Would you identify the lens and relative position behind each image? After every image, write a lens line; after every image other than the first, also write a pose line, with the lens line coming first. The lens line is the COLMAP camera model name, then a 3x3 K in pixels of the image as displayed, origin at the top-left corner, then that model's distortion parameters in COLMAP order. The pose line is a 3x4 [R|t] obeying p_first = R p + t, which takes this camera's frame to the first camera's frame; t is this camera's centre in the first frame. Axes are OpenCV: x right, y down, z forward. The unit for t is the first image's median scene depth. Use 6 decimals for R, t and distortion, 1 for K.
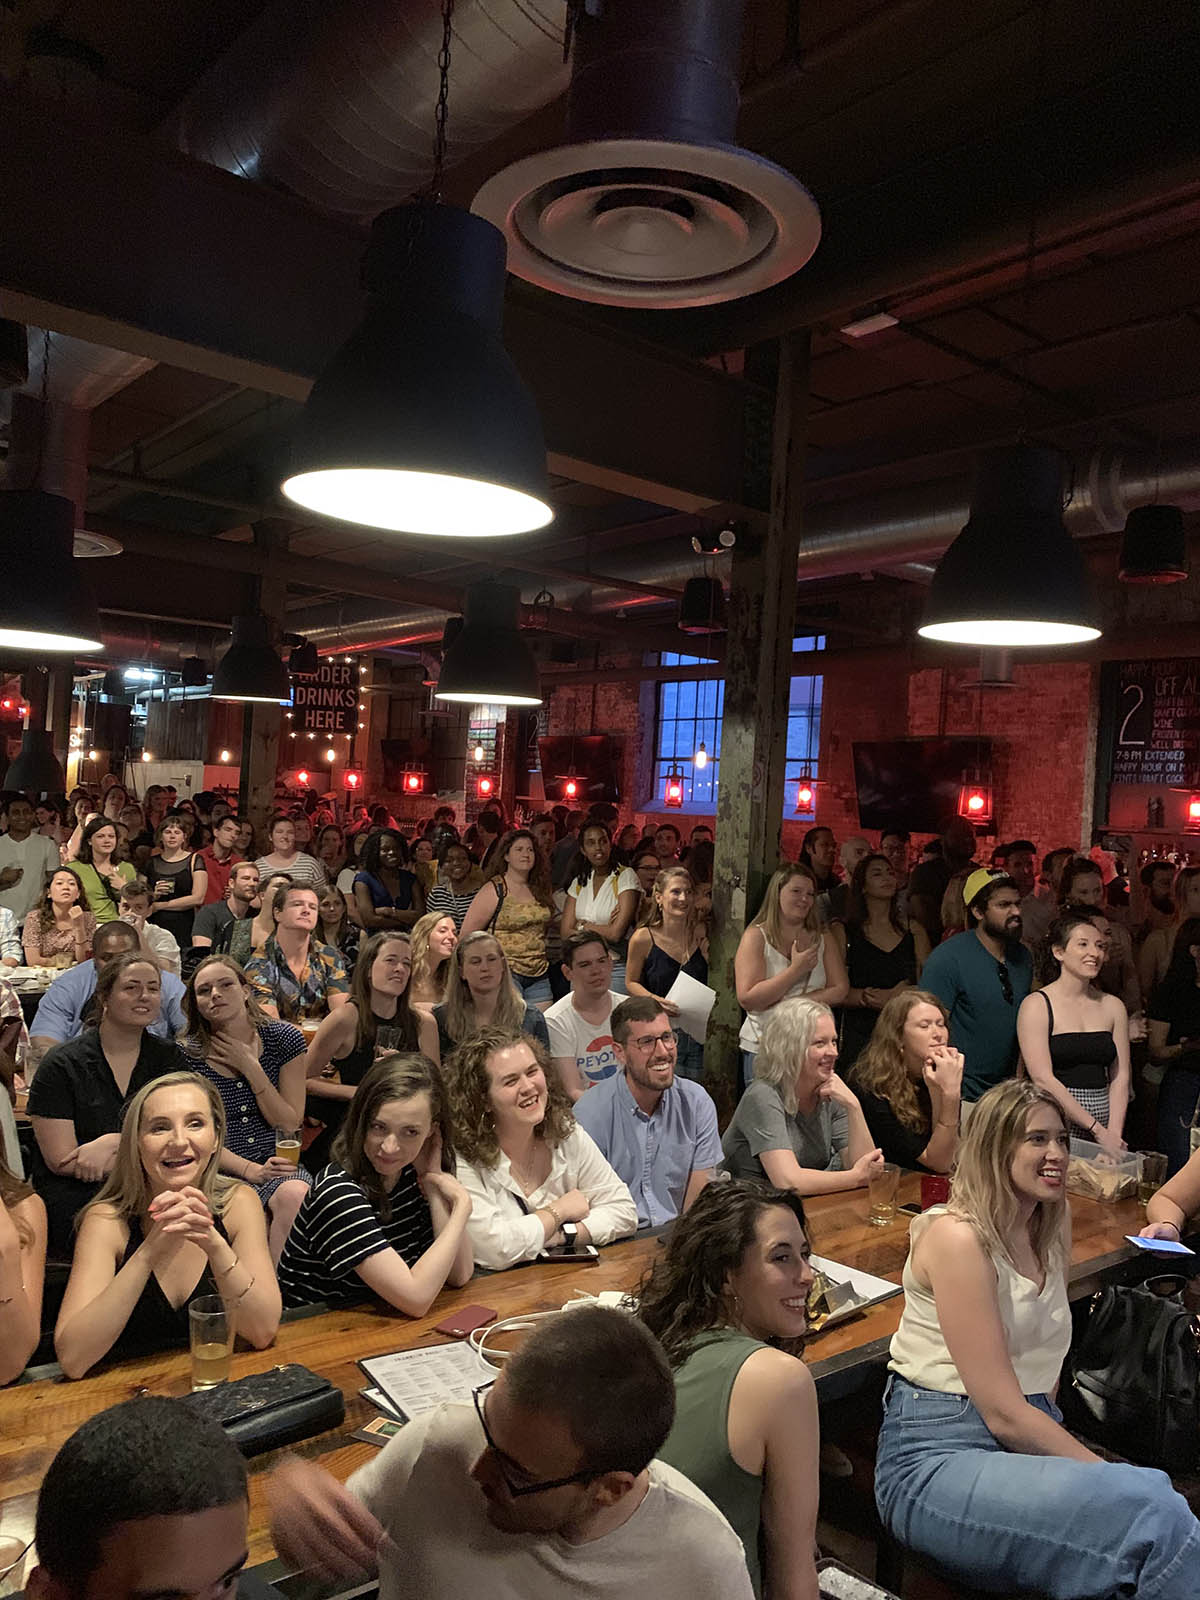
lens RADIAL K [[1225.0, 0, 596.0], [0, 1225.0, 796.2], [0, 0, 1]] dist [-0.006757, -0.003622]
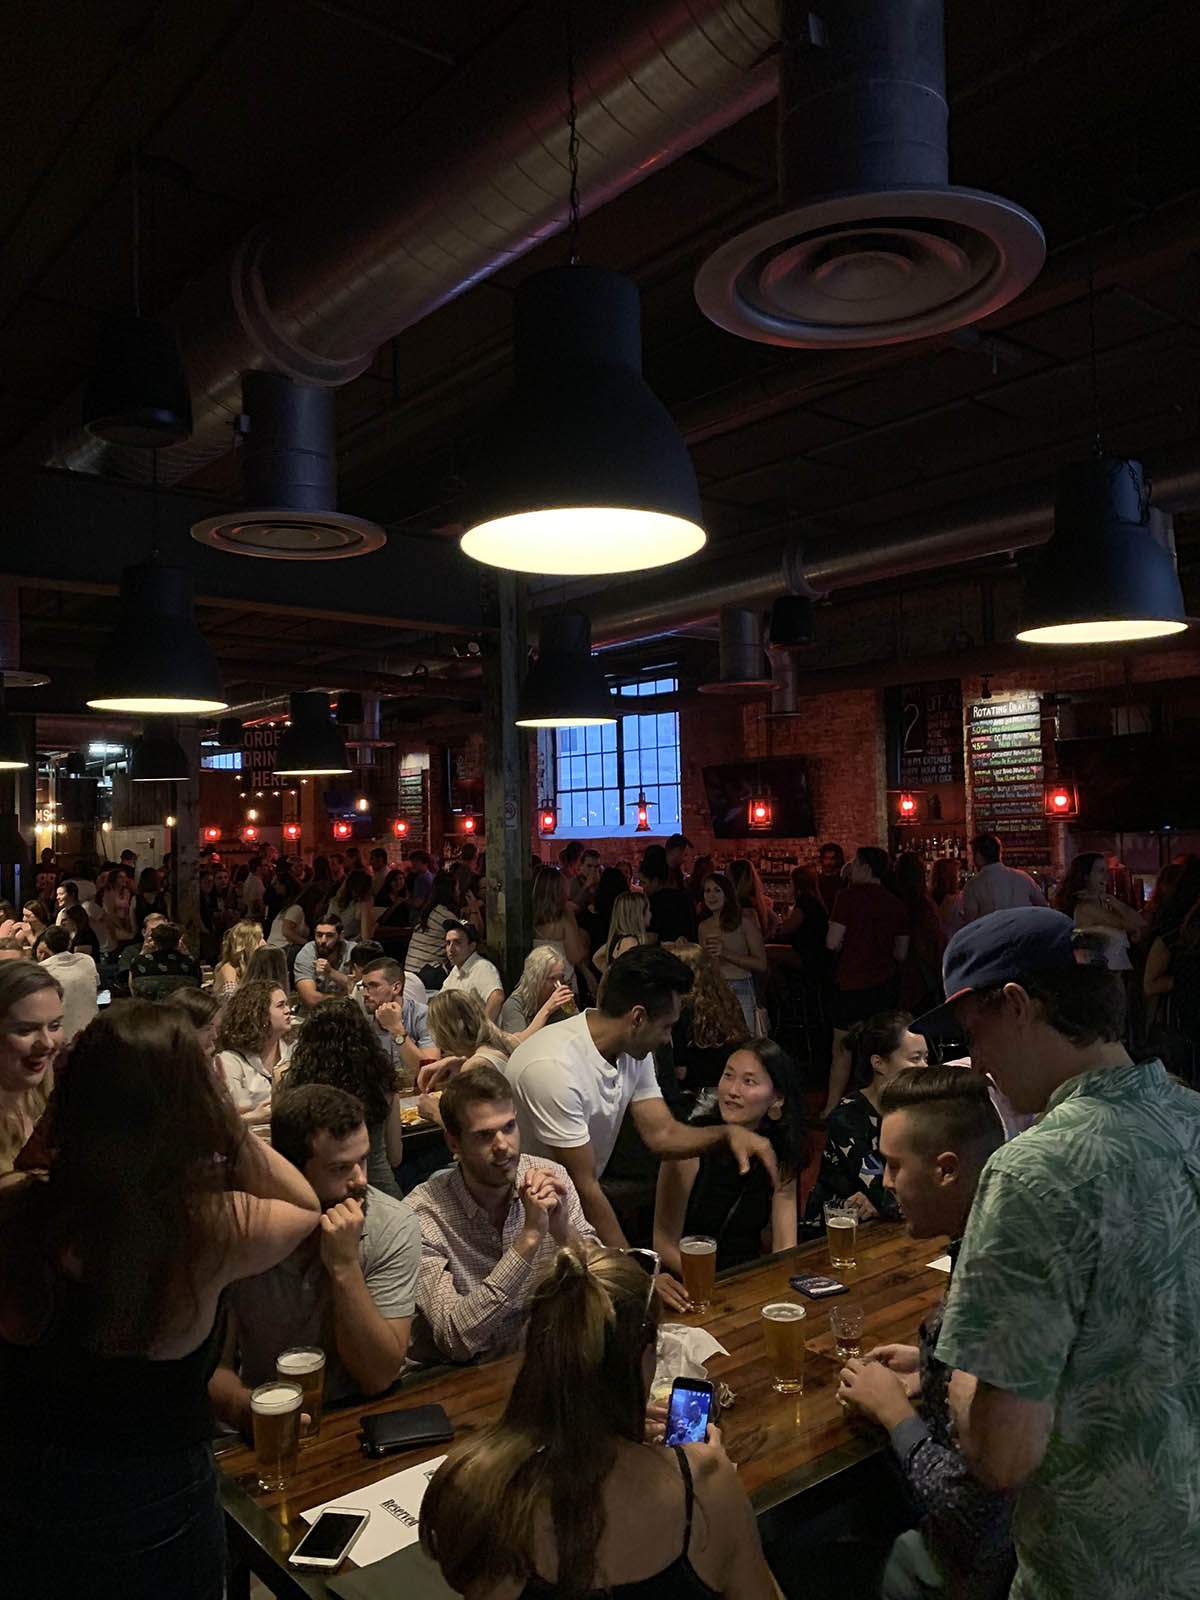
lens RADIAL K [[1225.0, 0, 604.2], [0, 1225.0, 801.8], [0, 0, 1]] dist [-0.006757, -0.003622]
pose [[0.996679, -0.079599, 0.017200, 0.096566], [0.079897, 0.996652, -0.017386, 0.002686], [-0.015759, 0.018702, 0.999701, -0.187188]]
